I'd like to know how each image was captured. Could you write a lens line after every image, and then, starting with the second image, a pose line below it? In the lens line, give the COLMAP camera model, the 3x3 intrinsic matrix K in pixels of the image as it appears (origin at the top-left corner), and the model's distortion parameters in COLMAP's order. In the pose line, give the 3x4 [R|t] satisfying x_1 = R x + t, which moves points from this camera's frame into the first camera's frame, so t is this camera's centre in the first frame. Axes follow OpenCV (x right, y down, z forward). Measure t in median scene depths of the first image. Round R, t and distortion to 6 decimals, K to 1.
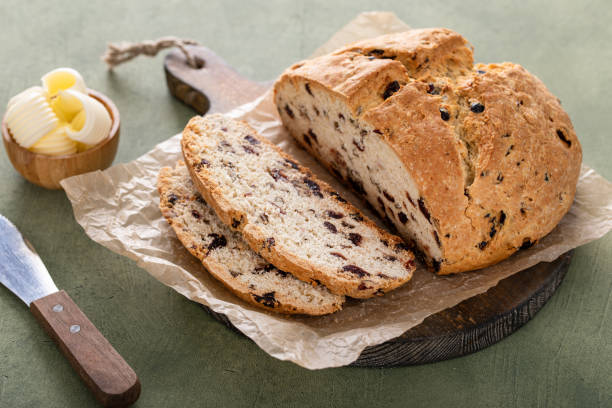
lens RADIAL K [[2100.8, 0, 304.4], [0, 2100.8, 202.5], [0, 0, 1]] dist [-0.092873, 0.000000]
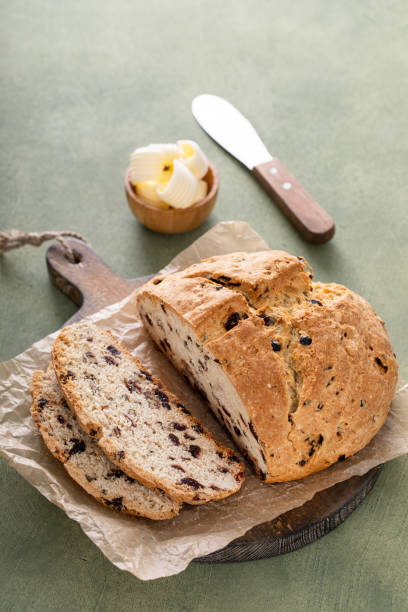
lens RADIAL K [[2100.8, 0, 205.7], [0, 2100.8, 303.9], [0, 0, 1]] dist [-0.092873, 0.000000]
pose [[0.998704, 0.044881, -0.024001, 0.054553], [-0.041737, 0.992082, 0.118453, -0.201770], [0.029128, -0.117298, 0.992669, -0.152132]]
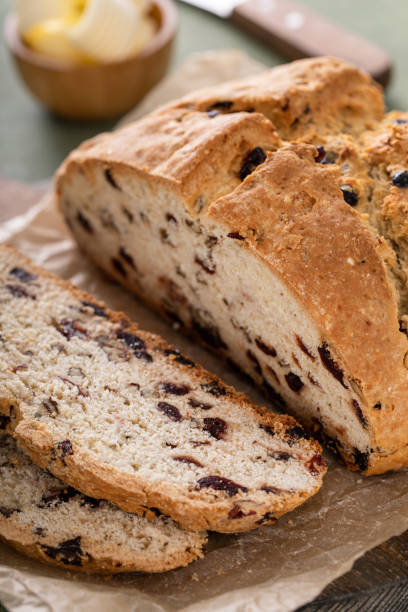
lens RADIAL K [[2110.4, 0, 203.4], [0, 2110.4, 304.4], [0, 0, 1]] dist [-0.051645, 0.000000]
pose [[0.995087, -0.096565, 0.021850, 0.011817], [0.097203, 0.994803, -0.030296, 0.001242], [-0.018811, 0.032271, 0.999302, 0.427477]]
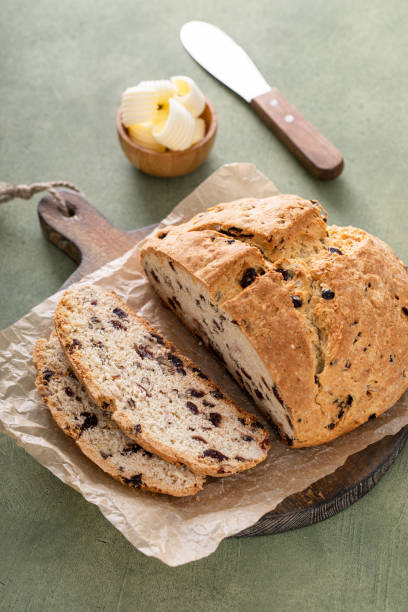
lens RADIAL K [[2100.8, 0, 206.8], [0, 2100.8, 308.6], [0, 0, 1]] dist [-0.092873, 0.000000]
pose [[0.999963, -0.006847, 0.005118, 0.014577], [0.005798, 0.983168, 0.182614, -0.237176], [-0.006282, -0.182577, 0.983171, -0.063190]]
